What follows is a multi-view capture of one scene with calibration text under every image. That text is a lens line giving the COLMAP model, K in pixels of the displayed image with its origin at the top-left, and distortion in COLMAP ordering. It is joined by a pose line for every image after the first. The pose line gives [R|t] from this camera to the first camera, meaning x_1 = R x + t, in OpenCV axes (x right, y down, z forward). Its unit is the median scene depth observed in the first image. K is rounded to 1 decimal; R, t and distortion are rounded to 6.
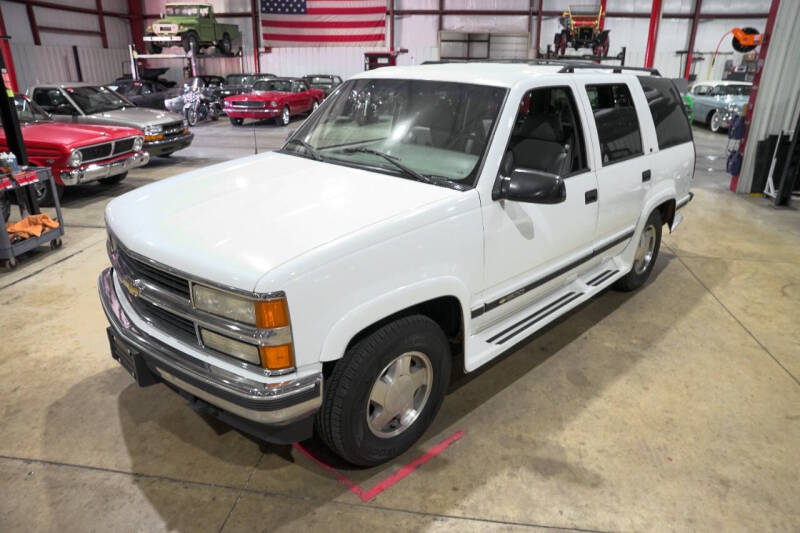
lens RADIAL K [[542.1, 0, 408.4], [0, 542.1, 258.0], [0, 0, 1]] dist [-0.142632, 0.111900]
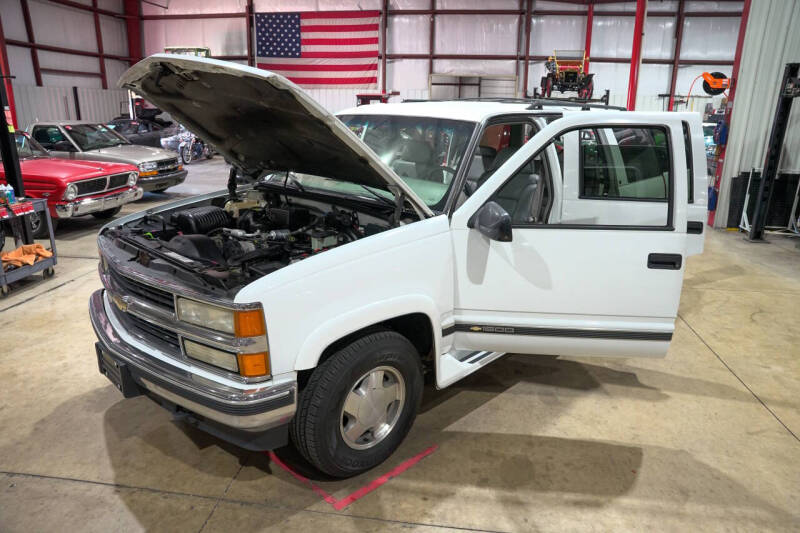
lens RADIAL K [[542.1, 0, 408.4], [0, 542.1, 258.0], [0, 0, 1]] dist [-0.142632, 0.111900]
pose [[0.999923, 0.002322, 0.012181, 0.034498], [-0.001411, 0.997239, -0.074244, 0.034397], [-0.012320, 0.074221, 0.997166, -0.057829]]
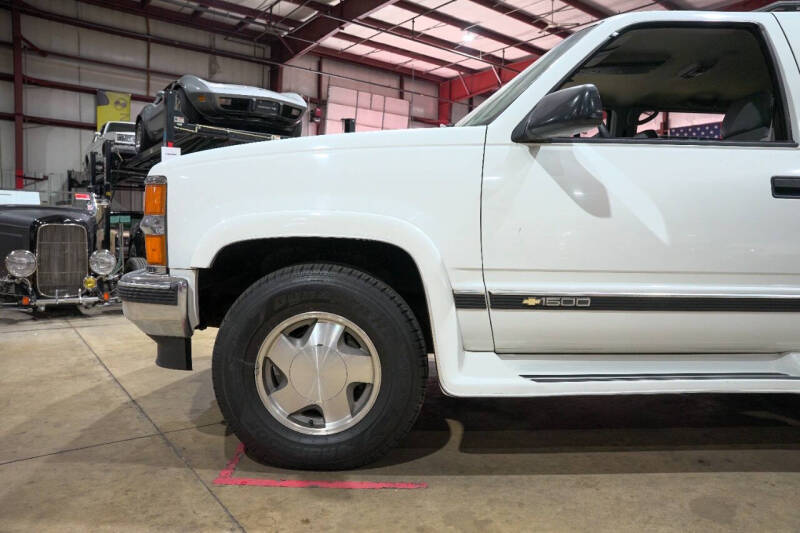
lens RADIAL K [[542.1, 0, 408.4], [0, 542.1, 258.0], [0, 0, 1]] dist [-0.142632, 0.111900]
pose [[0.735148, 0.034441, -0.677031, 0.490570], [-0.242958, 0.945750, -0.215703, 0.200303], [0.632873, 0.323064, 0.703634, 0.437219]]
